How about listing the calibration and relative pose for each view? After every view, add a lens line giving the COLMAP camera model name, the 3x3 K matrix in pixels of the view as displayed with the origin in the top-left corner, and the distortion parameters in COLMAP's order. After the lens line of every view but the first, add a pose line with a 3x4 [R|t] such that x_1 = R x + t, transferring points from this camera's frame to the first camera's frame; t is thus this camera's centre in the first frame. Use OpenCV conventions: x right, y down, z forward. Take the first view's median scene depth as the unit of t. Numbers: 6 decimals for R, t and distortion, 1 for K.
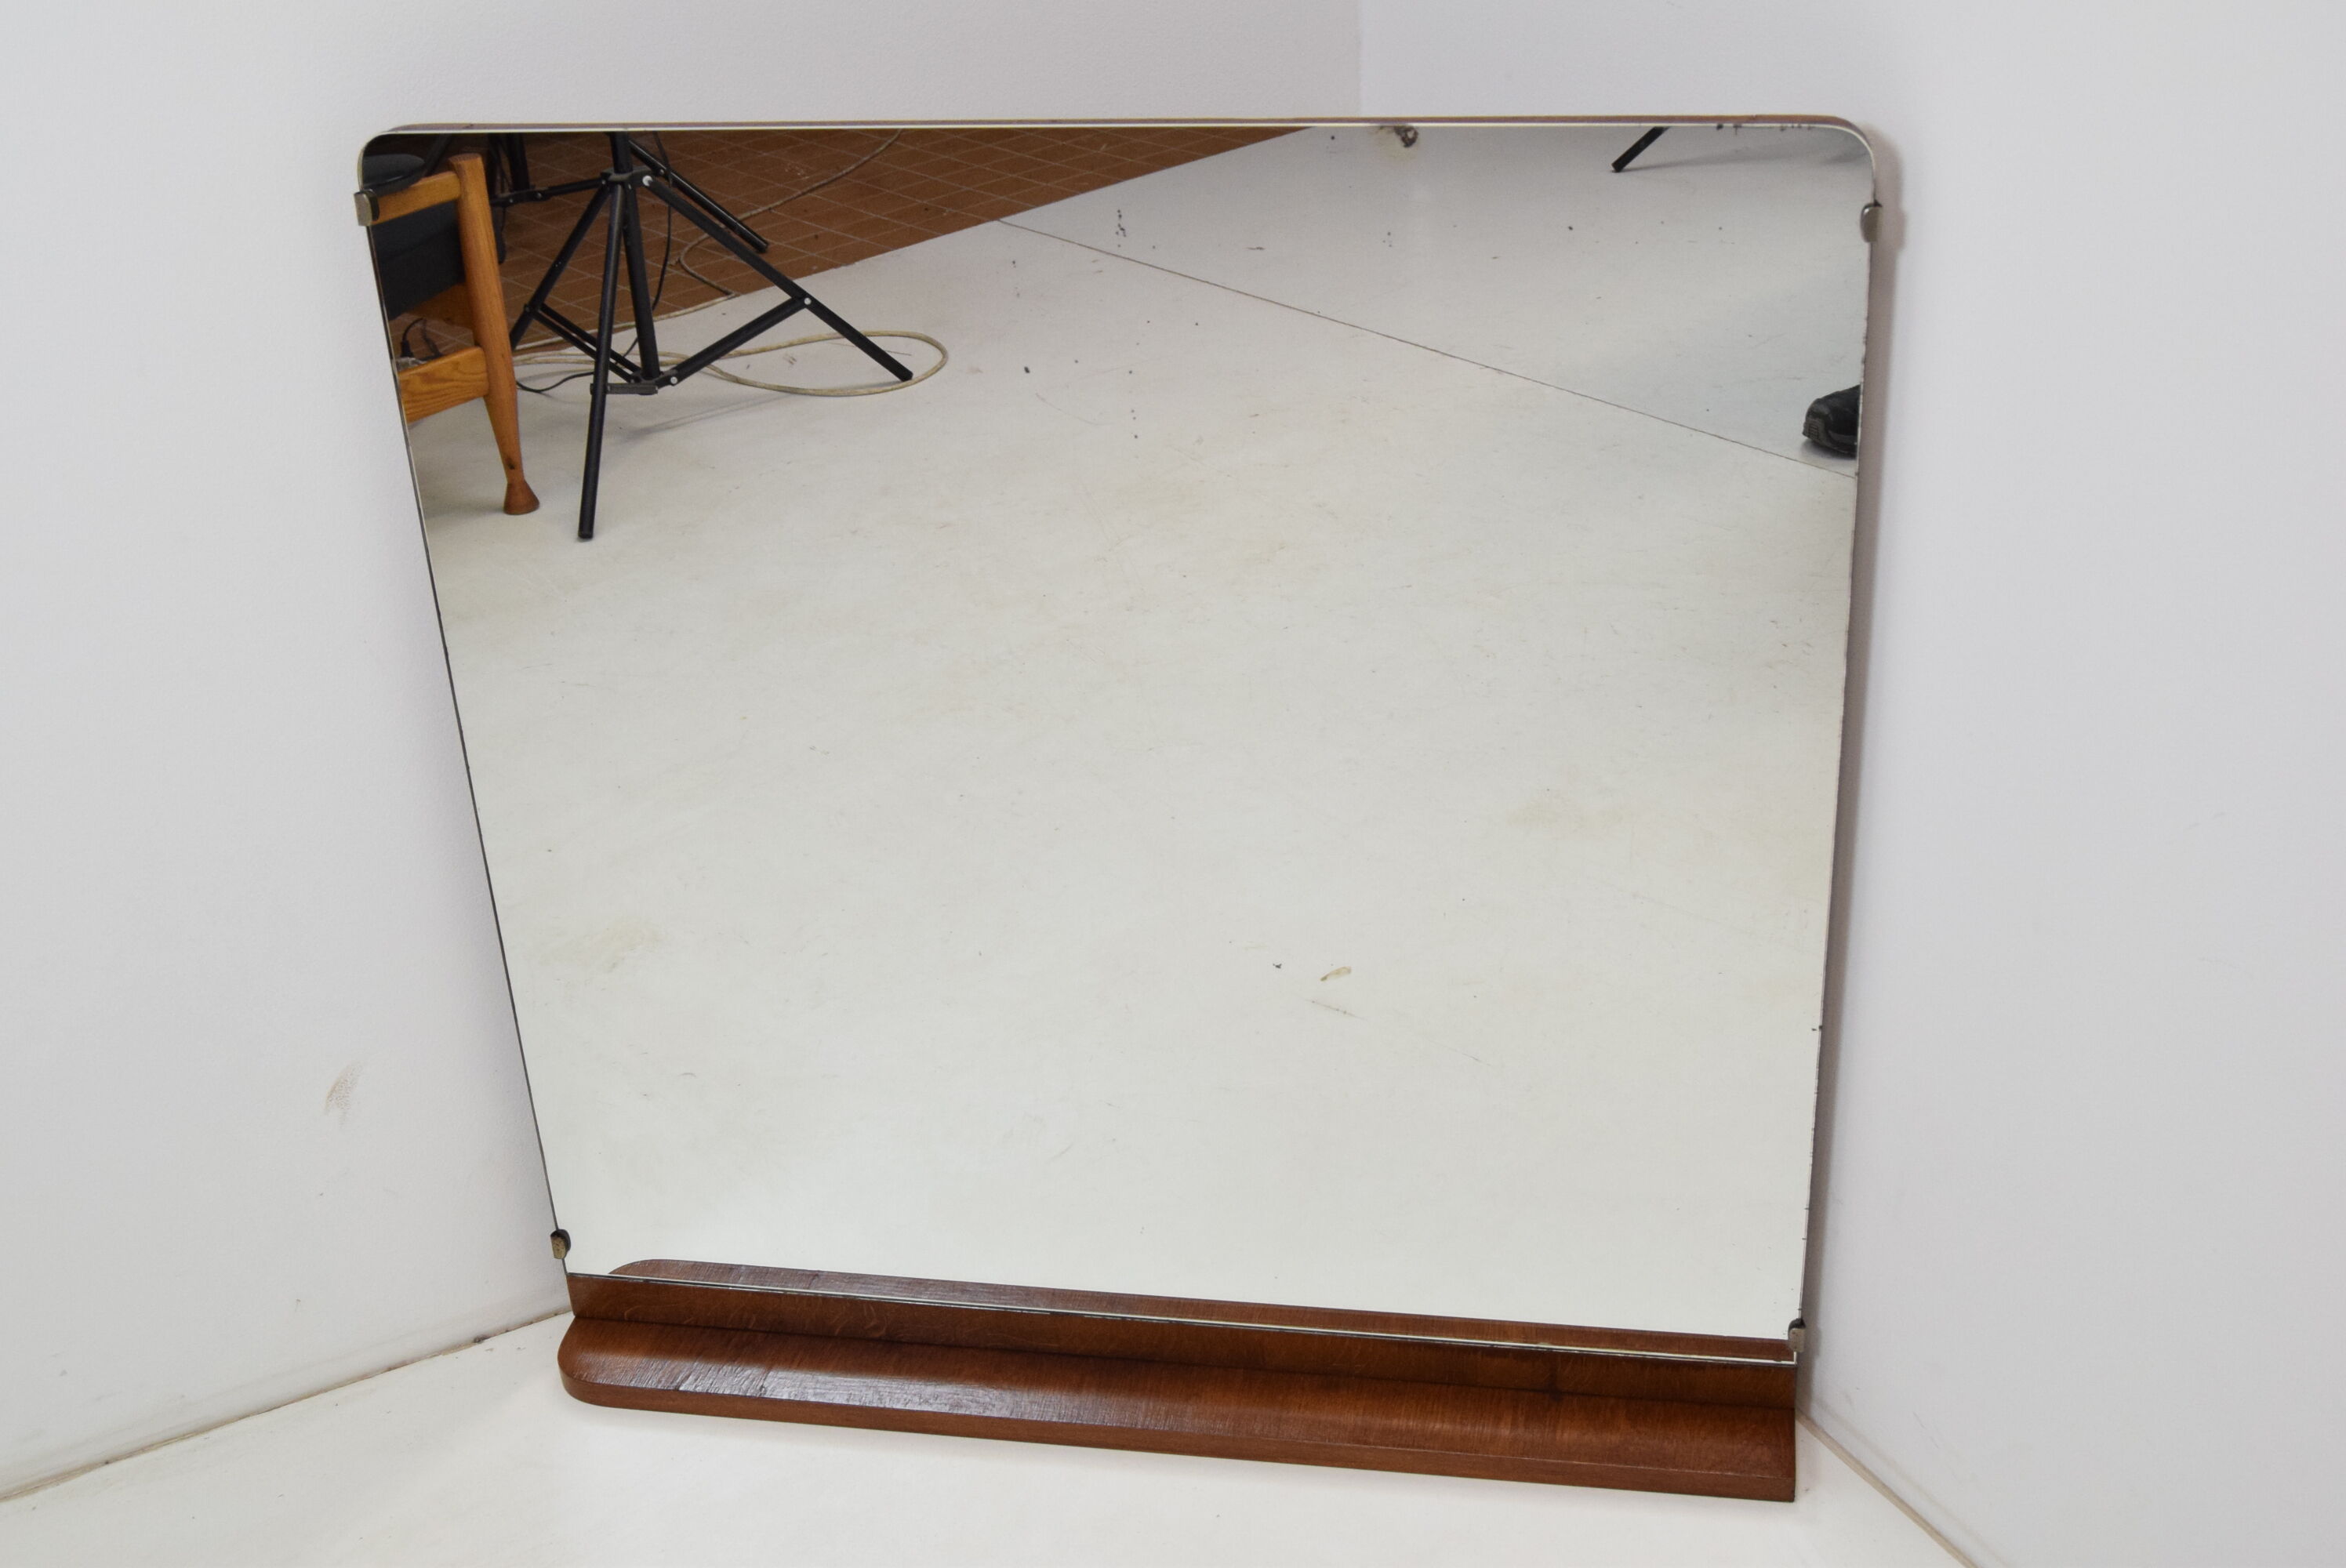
lens RADIAL K [[2789.3, 0, 1181.1], [0, 2789.3, 791.2], [0, 0, 1]] dist [-0.026808, 0.000000]
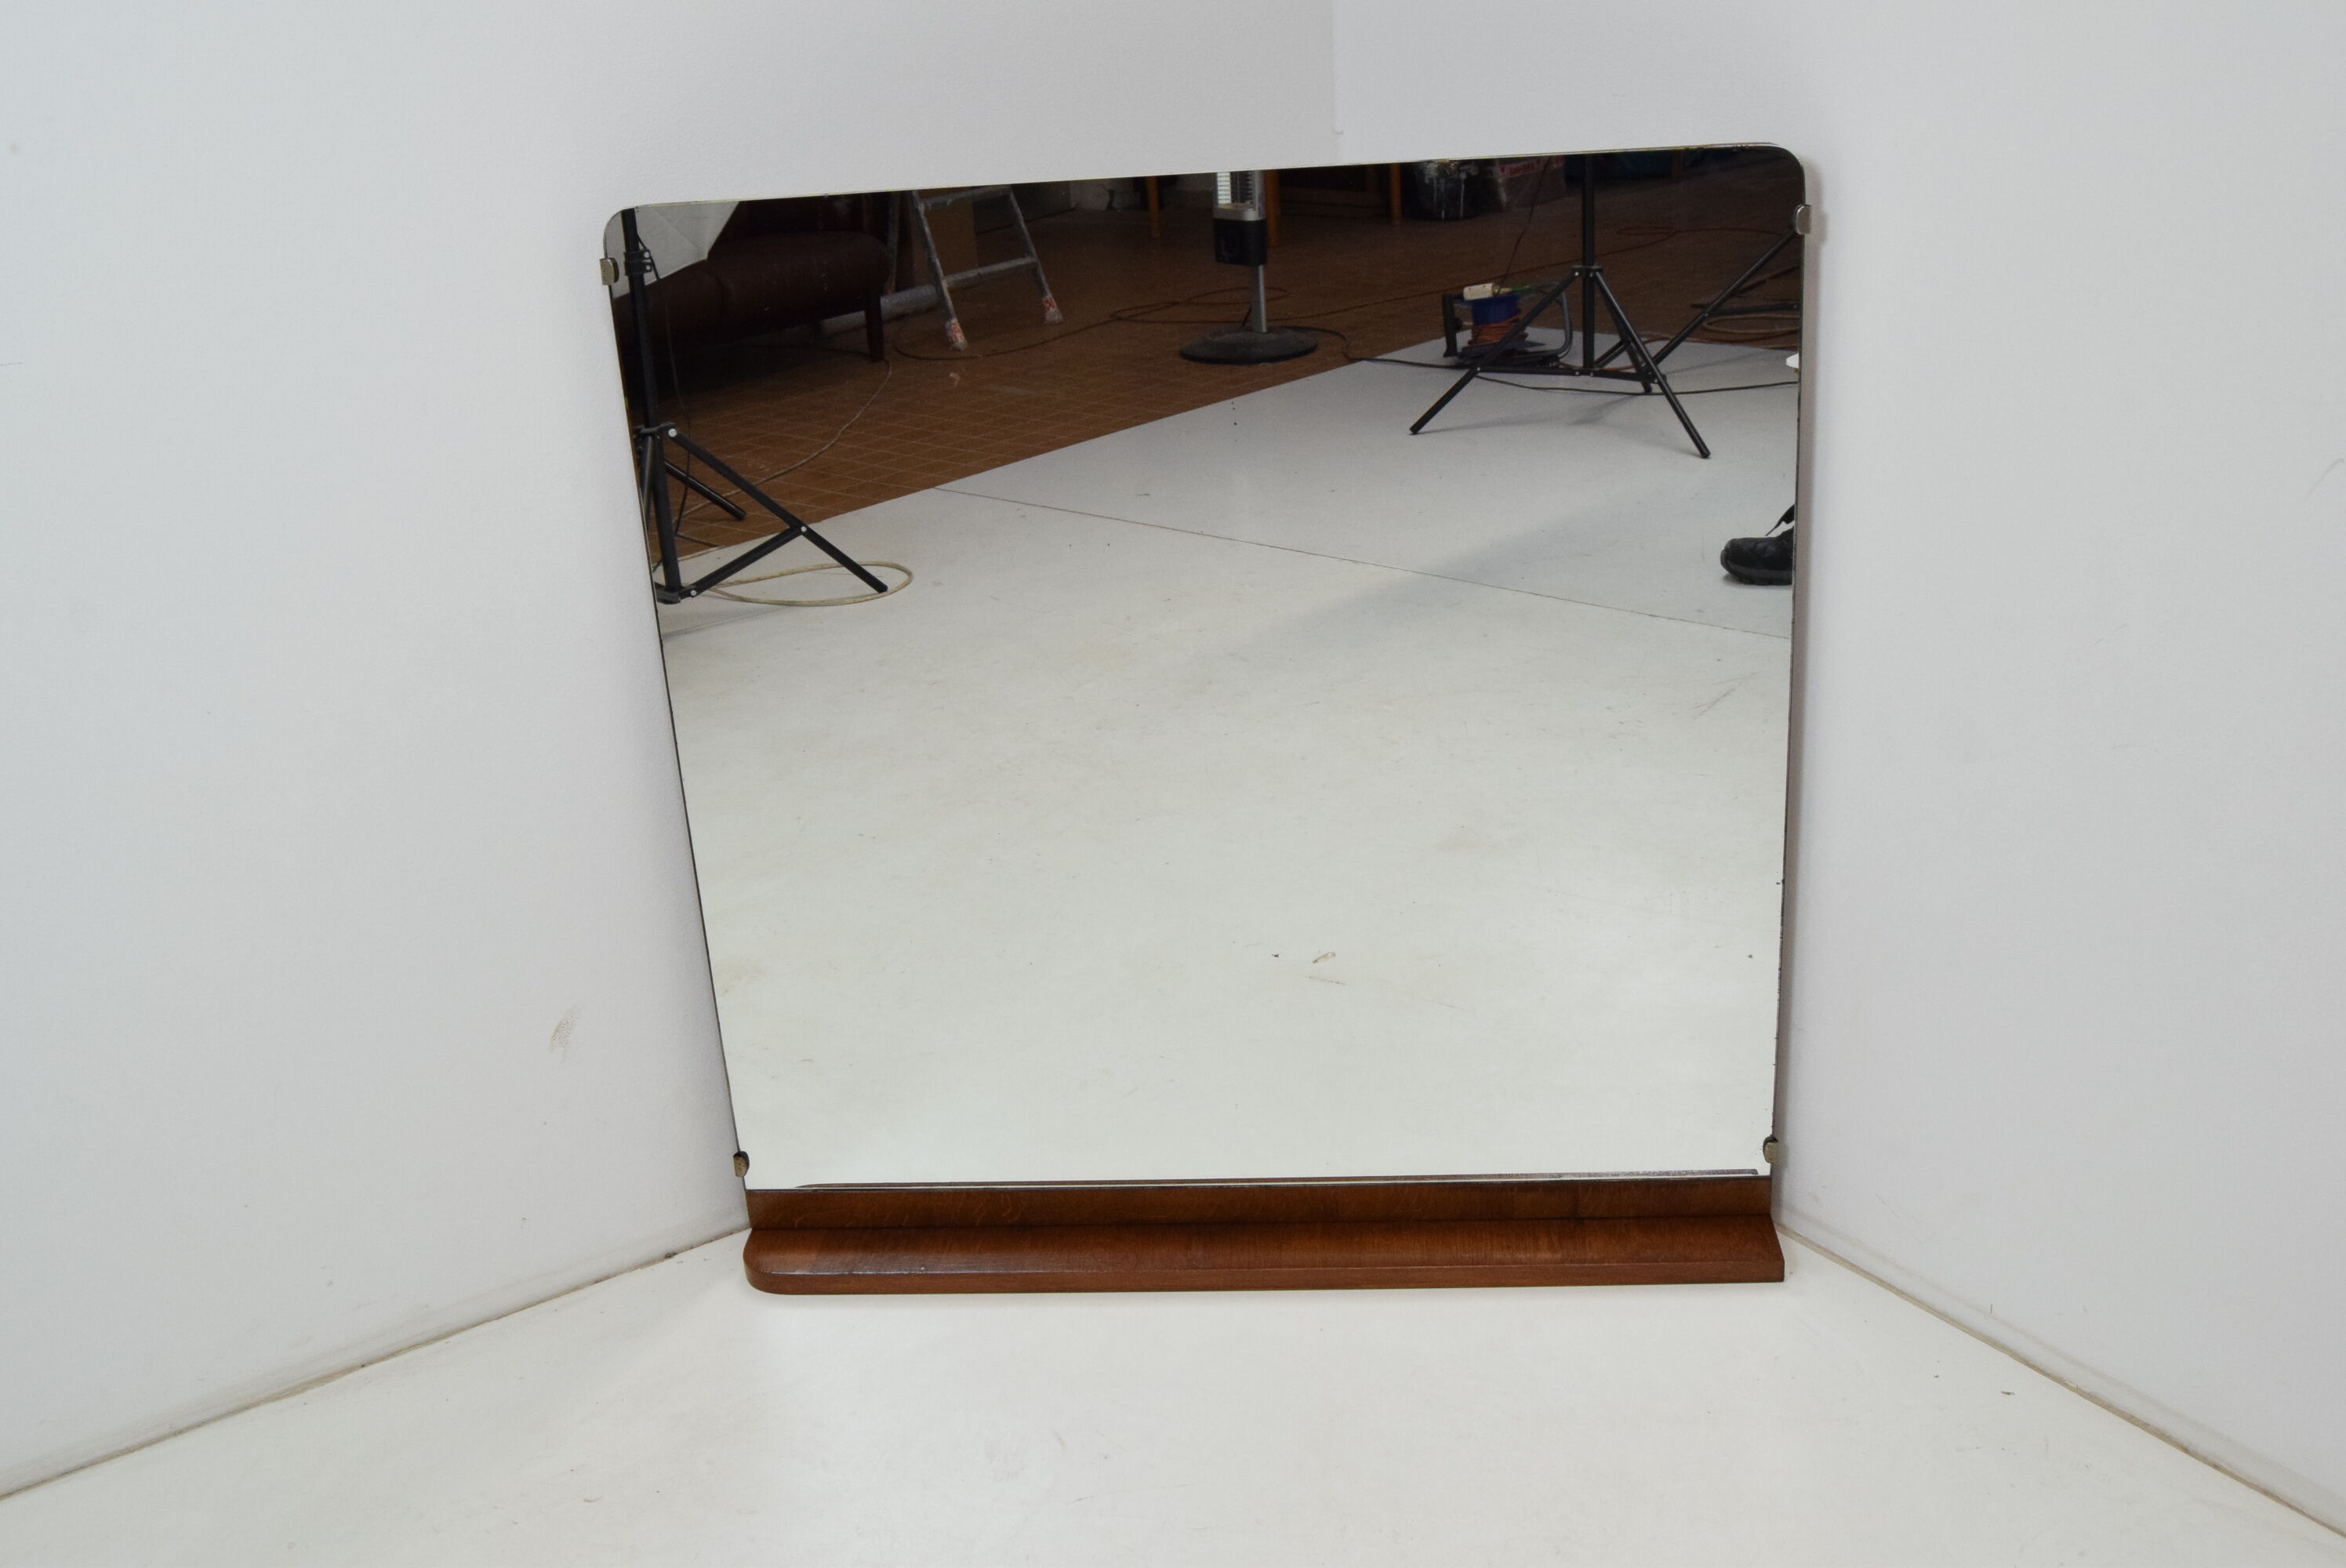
lens RADIAL K [[2239.6, 0, 1182.6], [0, 2239.6, 779.6], [0, 0, 1]] dist [-0.043533, 0.000000]
pose [[0.994578, -0.046517, 0.093014, -0.114827], [0.058053, 0.990401, -0.125441, 0.129345], [-0.086286, 0.130160, 0.987731, 0.014321]]
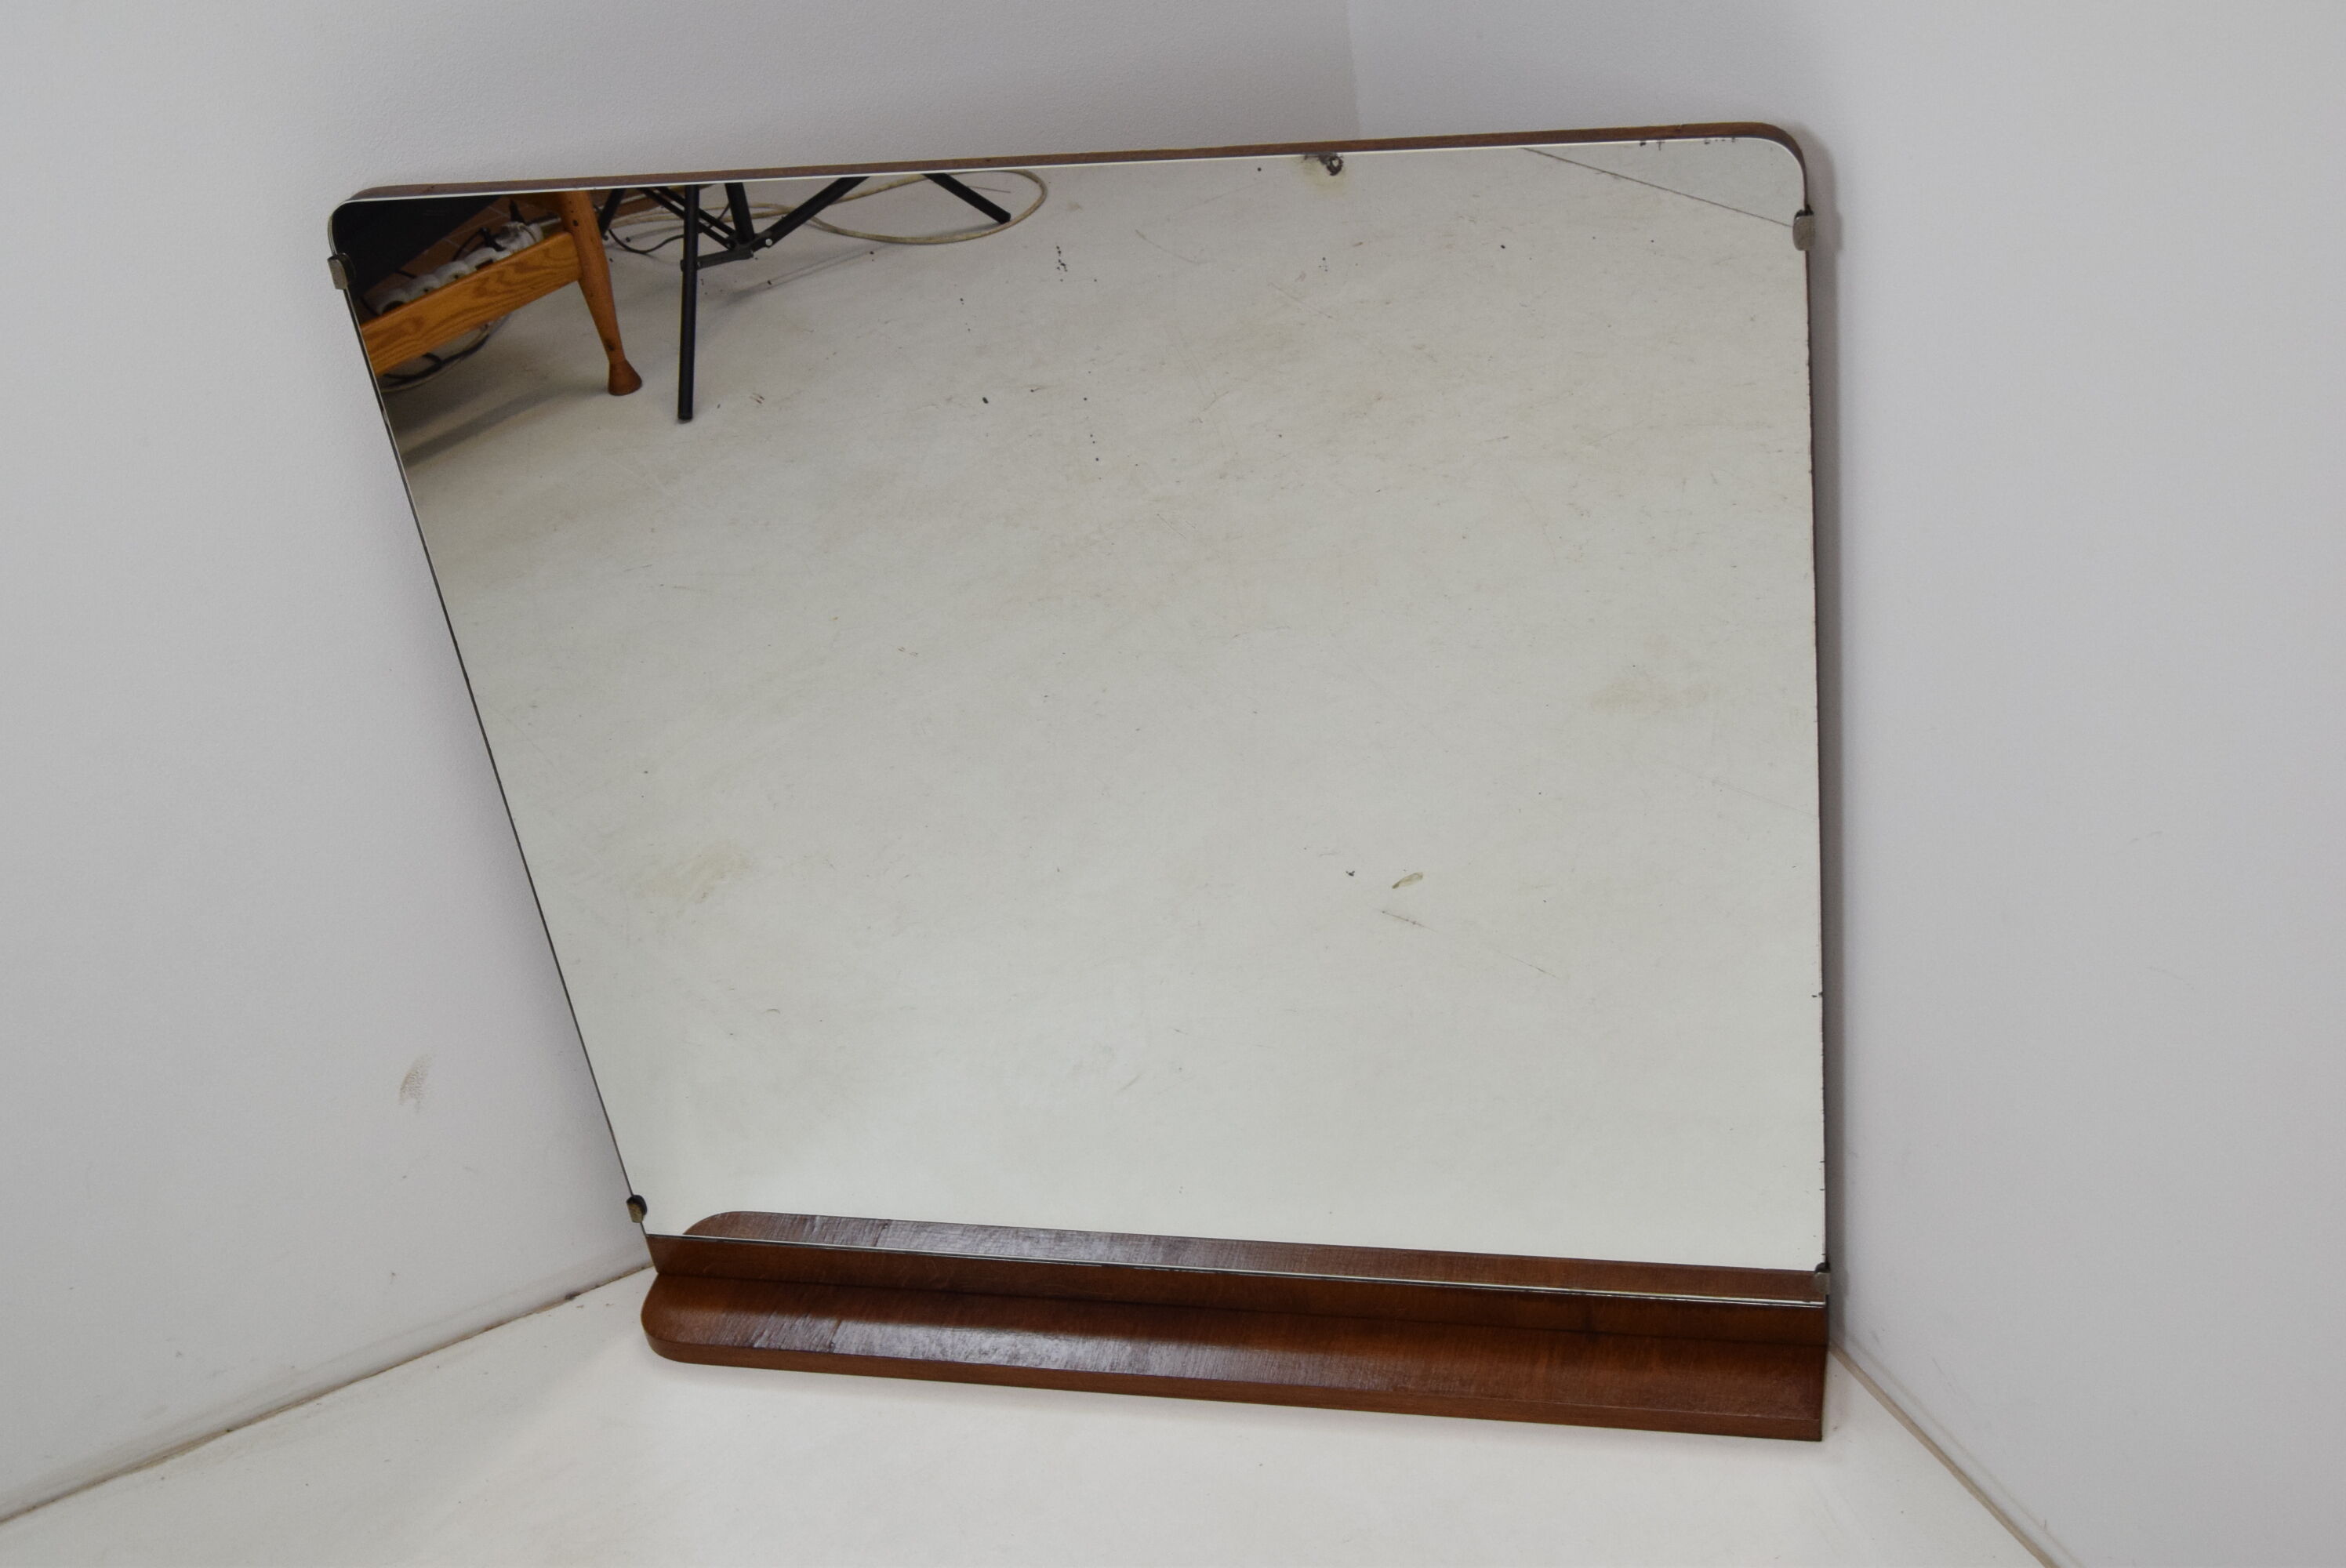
lens RADIAL K [[2905.5, 0, 1182.2], [0, 2905.5, 799.8], [0, 0, 1]] dist [-0.012055, 0.000000]
pose [[0.994968, -0.043410, -0.090303, 0.084385], [0.052835, 0.993094, 0.104755, -0.091849], [0.085132, -0.108999, 0.990390, -0.043034]]
